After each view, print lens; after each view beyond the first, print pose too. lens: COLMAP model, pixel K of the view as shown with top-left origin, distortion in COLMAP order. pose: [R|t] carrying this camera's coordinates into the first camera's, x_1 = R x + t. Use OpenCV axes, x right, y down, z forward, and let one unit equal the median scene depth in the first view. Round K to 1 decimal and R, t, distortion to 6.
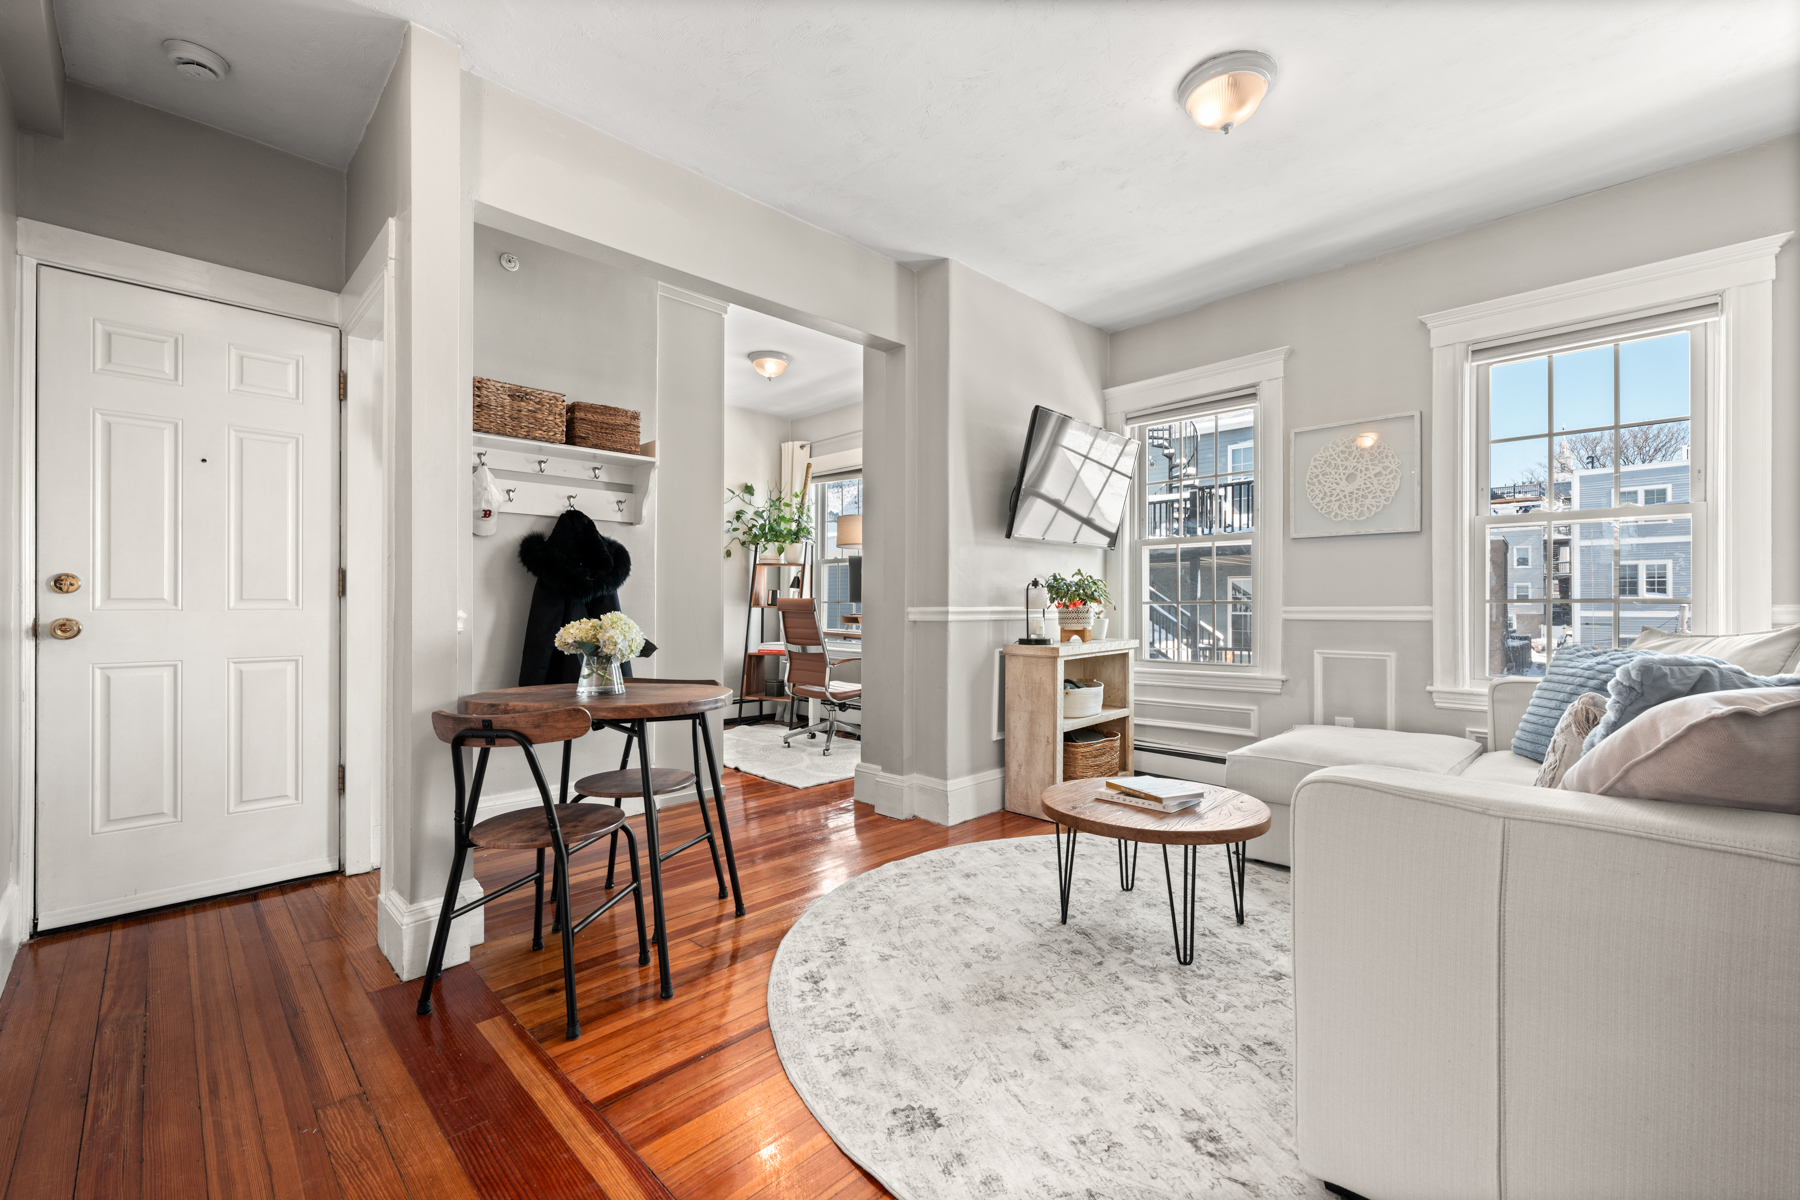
lens RADIAL K [[754.7, 0, 898.7], [0, 754.7, 608.6], [0, 0, 1]] dist [-0.001383, -0.000065]
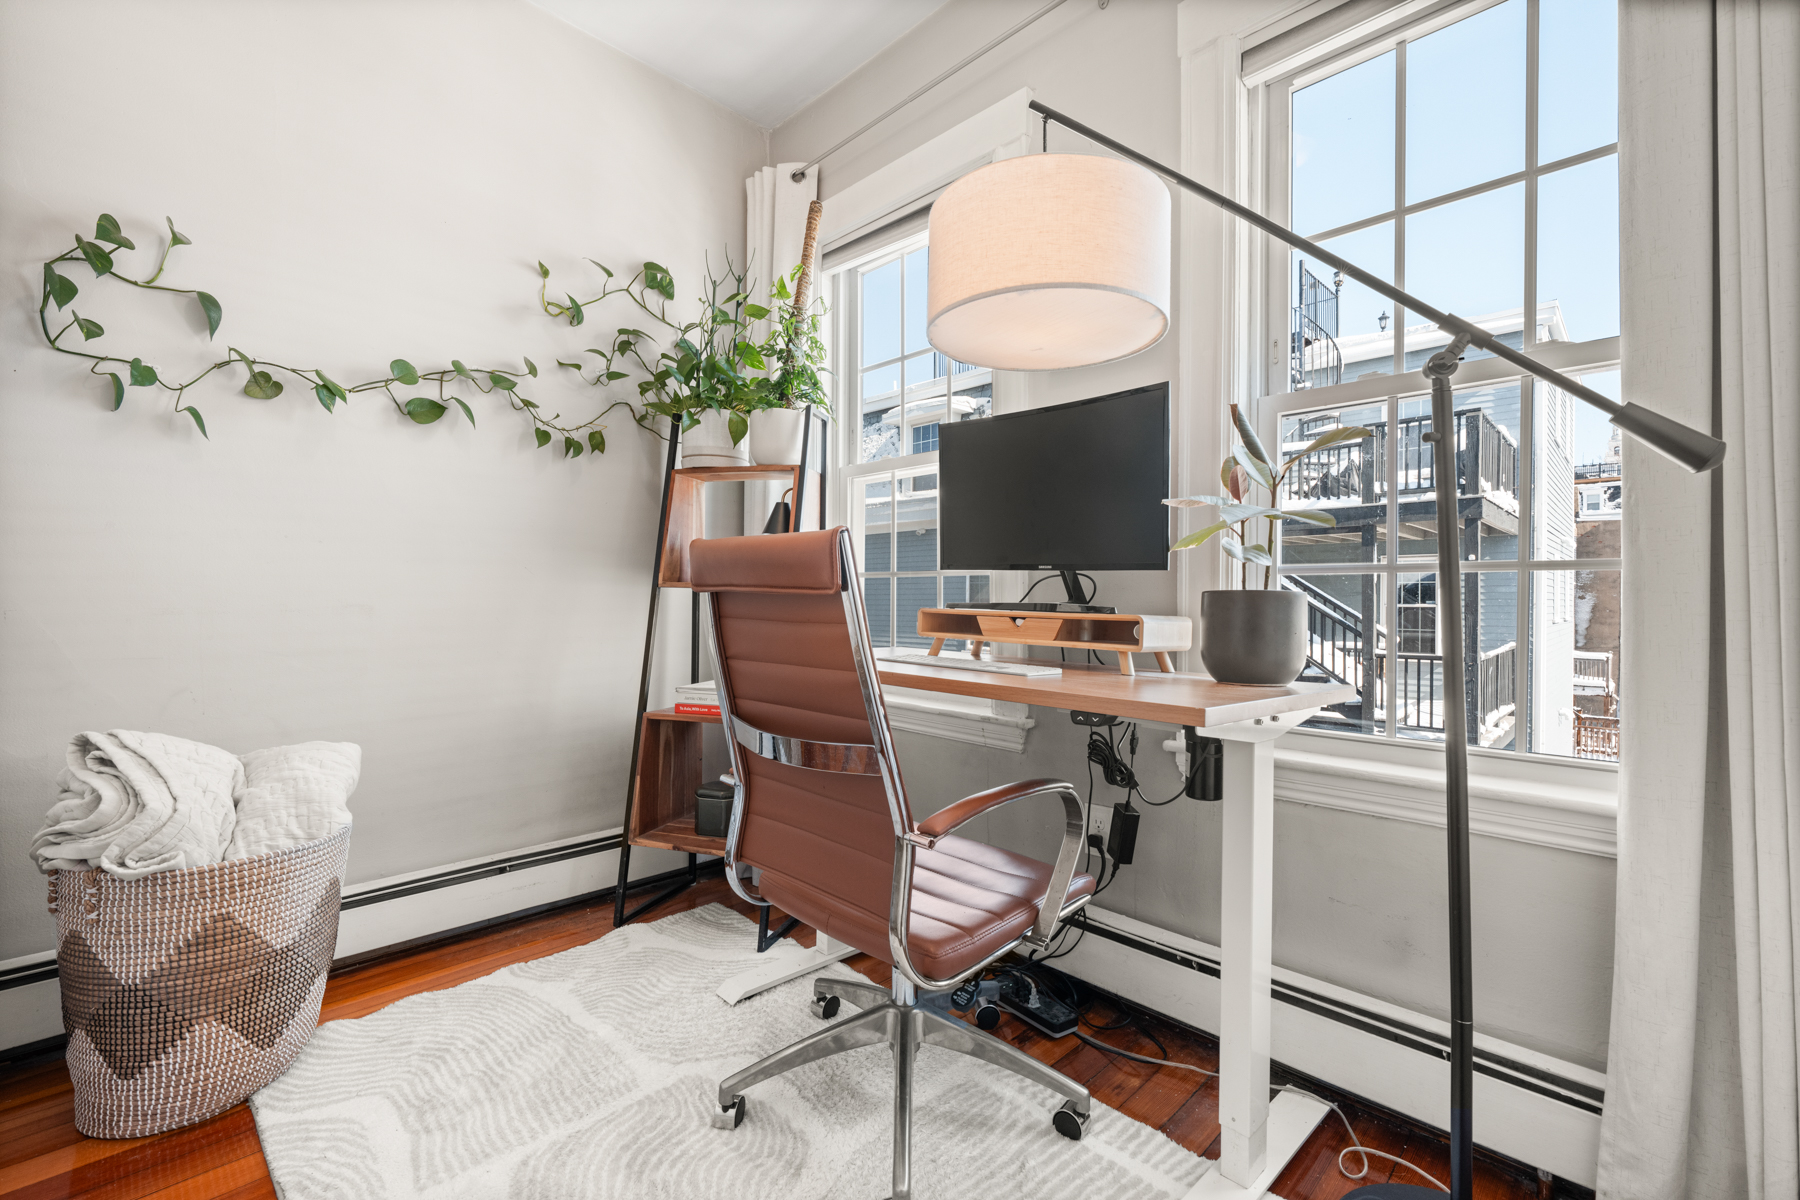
lens RADIAL K [[773.5, 0, 901.2], [0, 773.5, 613.6], [0, 0, 1]] dist [-0.000887, -0.000030]
pose [[0.999968, -0.001026, -0.007986, -0.123384], [0.001146, 0.999887, 0.014966, 0.009806], [0.007970, -0.014974, 0.999856, 1.034846]]
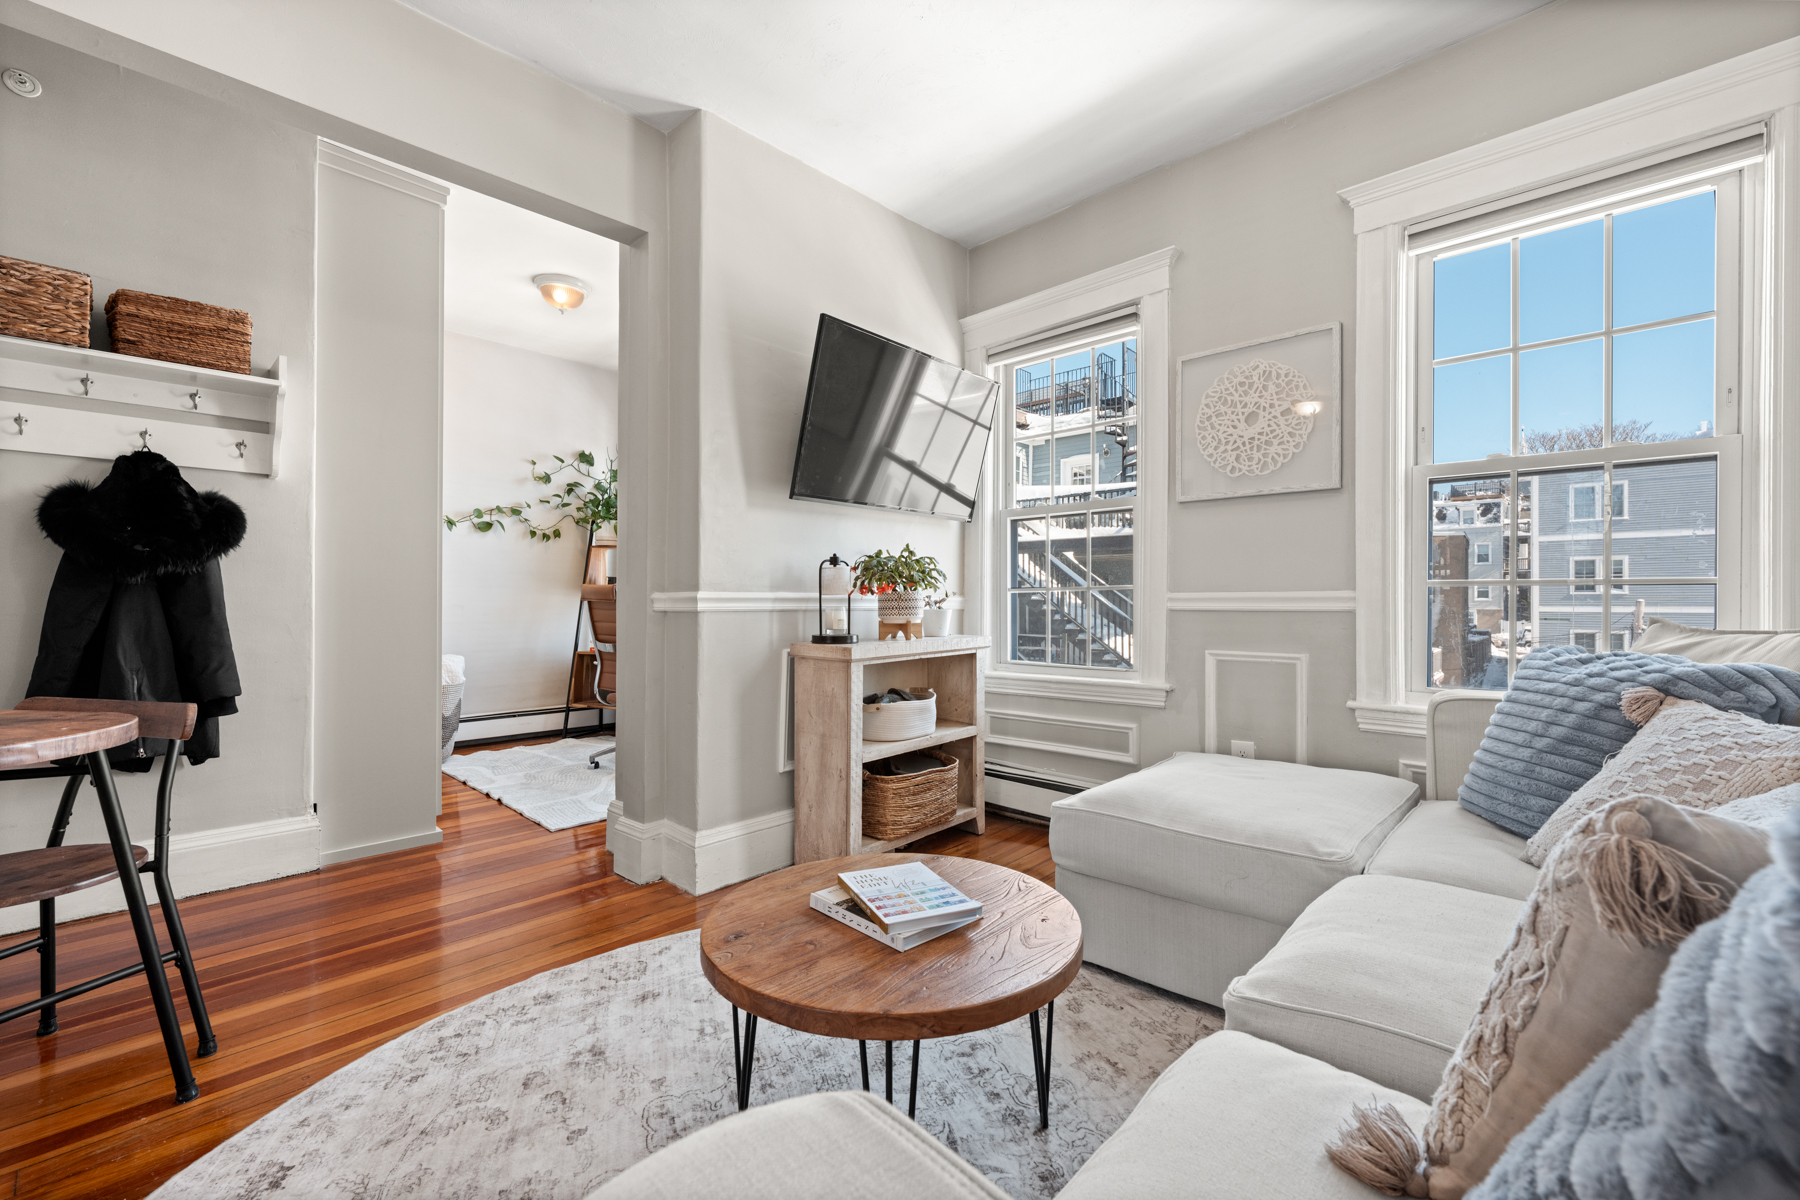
lens RADIAL K [[744.6, 0, 900.6], [0, 744.6, 607.3], [0, 0, 1]] dist [-0.000502, -0.000247]
pose [[0.999641, 0.000747, 0.026785, 0.225102], [-0.000861, 0.999991, 0.004266, 0.009038], [-0.026781, -0.004288, 0.999632, 0.264852]]
